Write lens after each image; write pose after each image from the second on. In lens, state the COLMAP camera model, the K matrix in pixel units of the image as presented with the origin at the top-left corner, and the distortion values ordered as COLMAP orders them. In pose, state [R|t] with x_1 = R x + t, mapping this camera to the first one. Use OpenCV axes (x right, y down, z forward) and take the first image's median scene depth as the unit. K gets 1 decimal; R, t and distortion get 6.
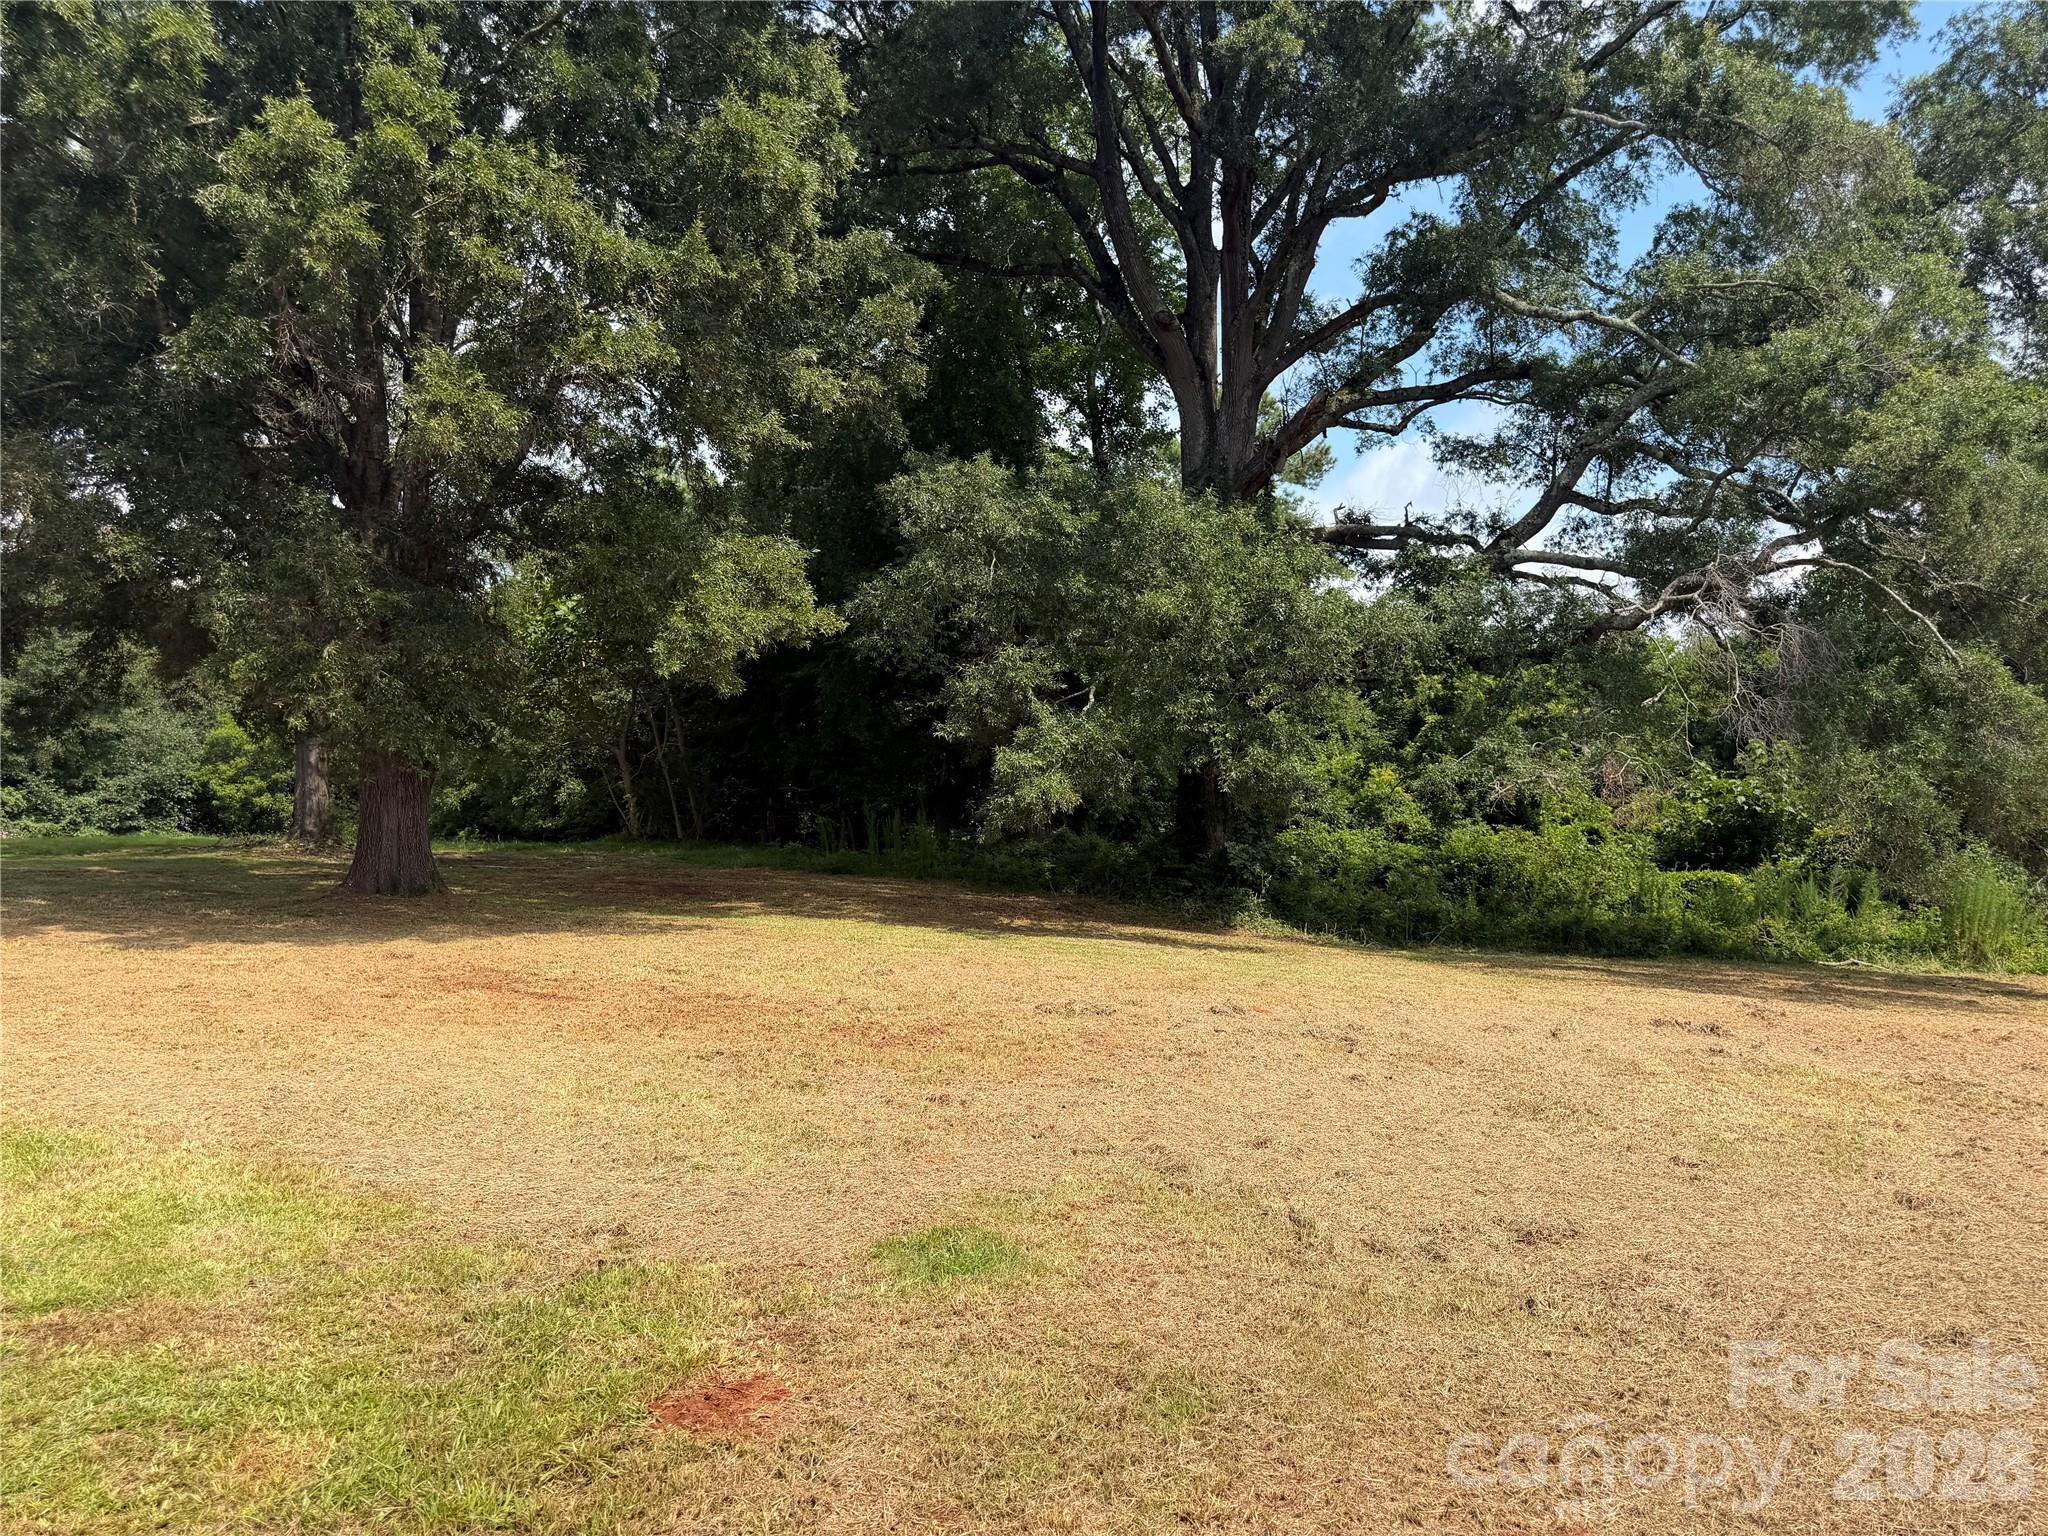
lens RADIAL K [[1461.7, 0, 1019.0], [0, 1461.7, 764.2], [0, 0, 1]] dist [0.004756, -0.007063]
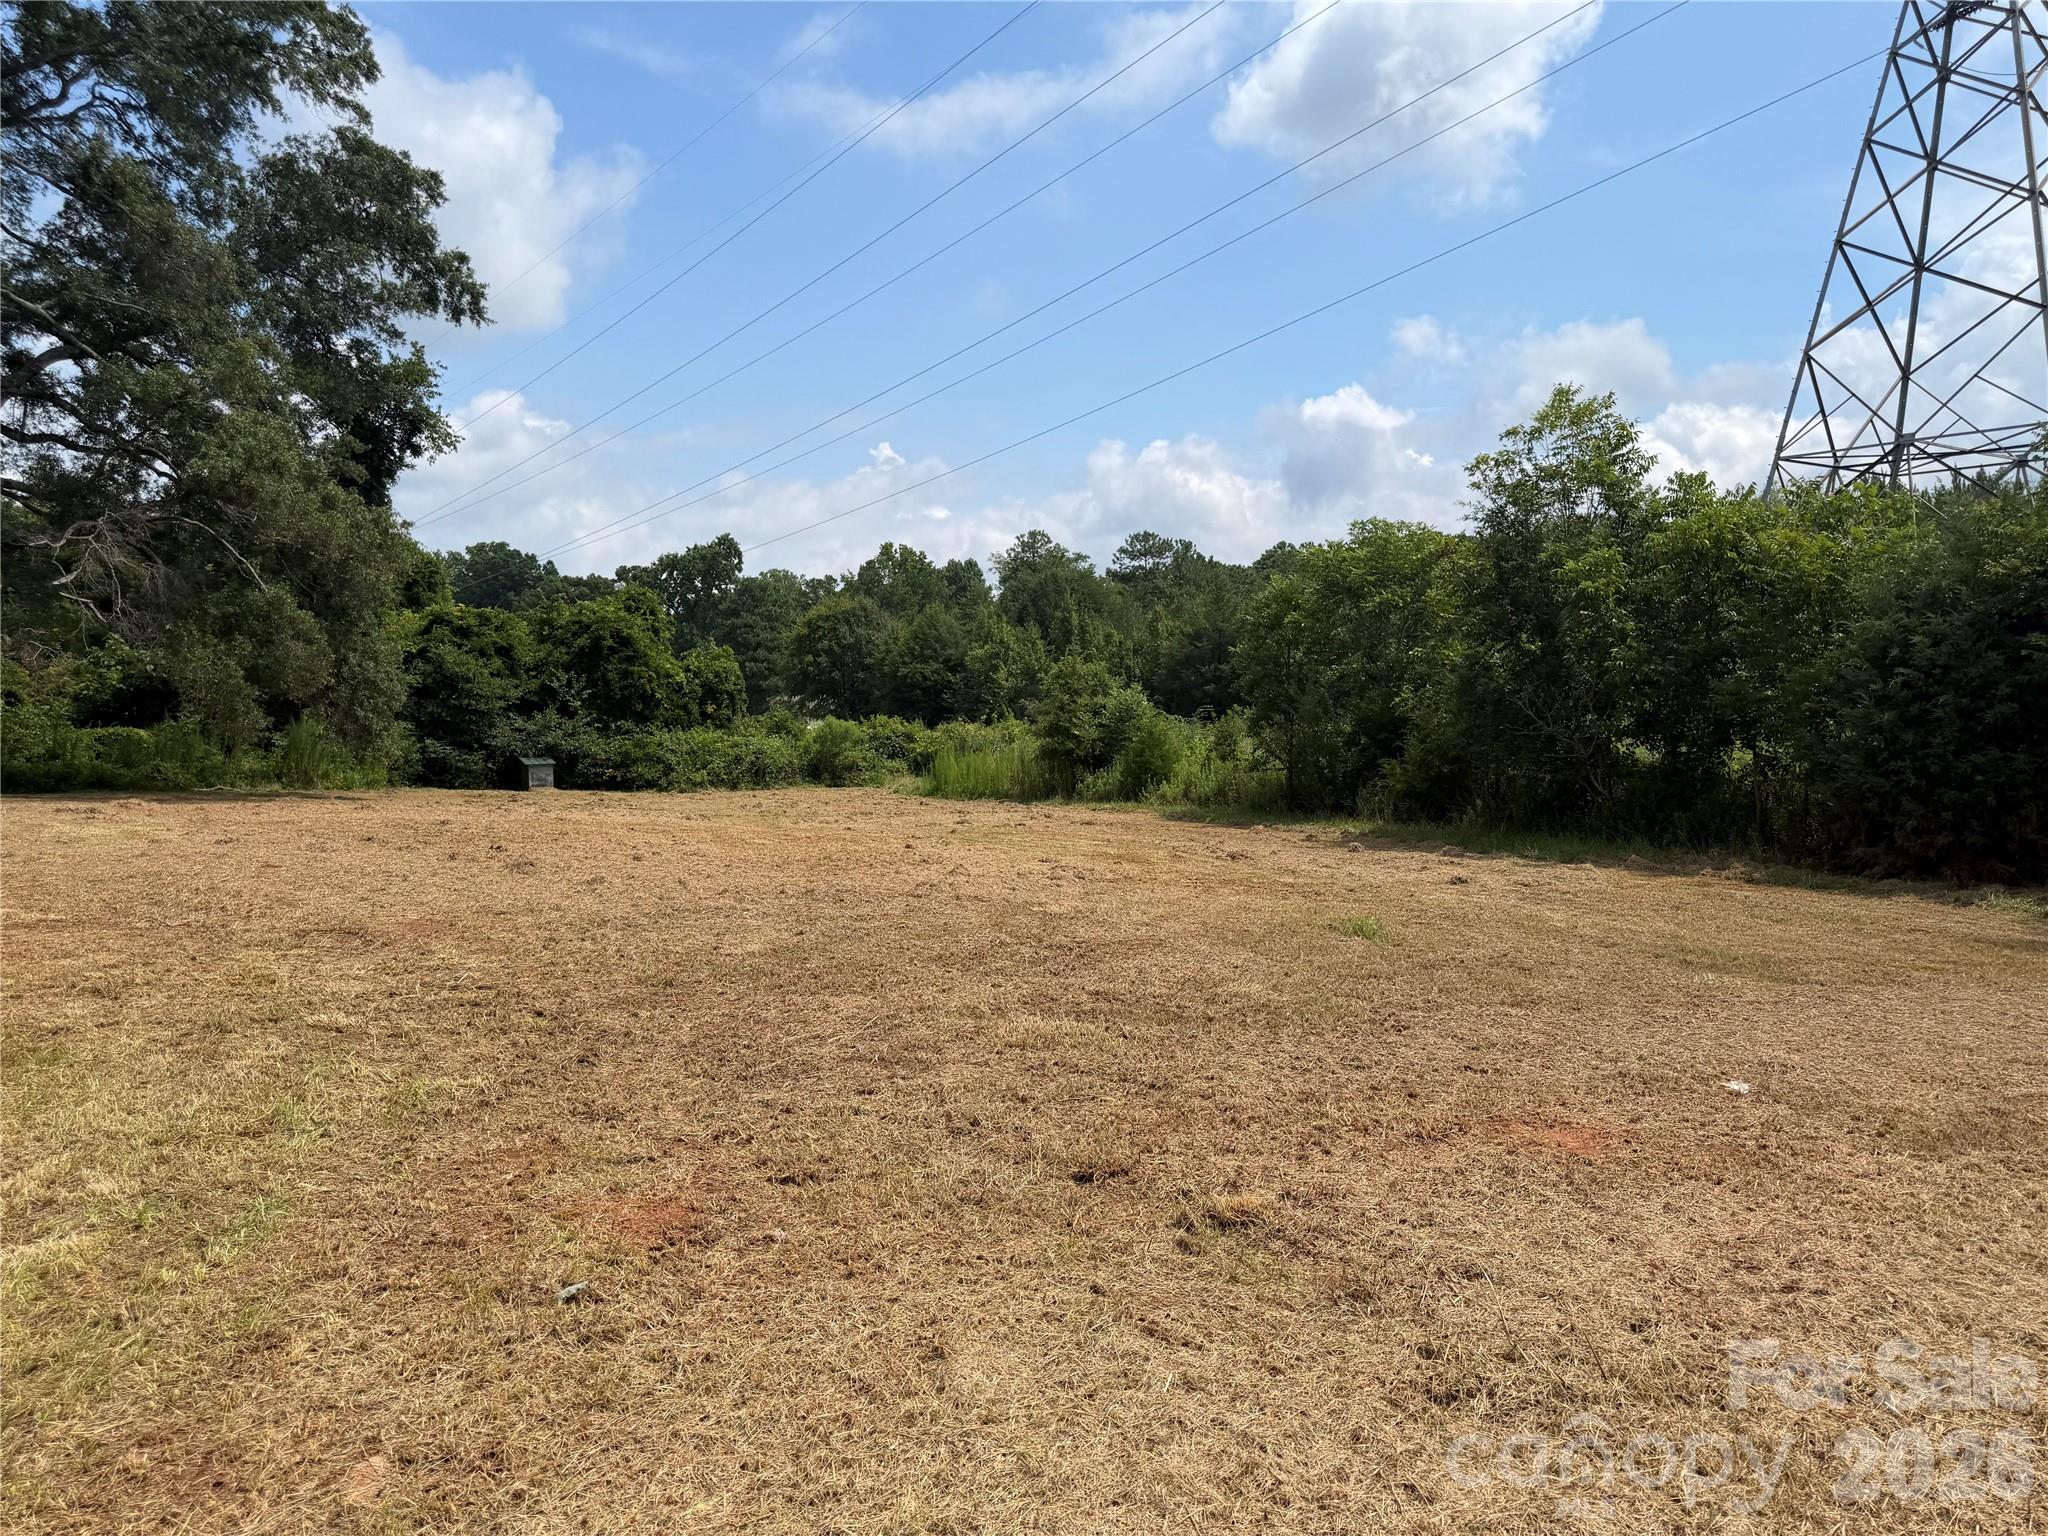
lens RADIAL K [[1461.7, 0, 1022.3], [0, 1461.7, 757.8], [0, 0, 1]] dist [0.004756, -0.007063]
pose [[0.557451, -0.036215, 0.829419, -0.161435], [-0.039956, 0.996720, 0.070375, -0.023442], [-0.829248, -0.072371, 0.554176, -0.404820]]
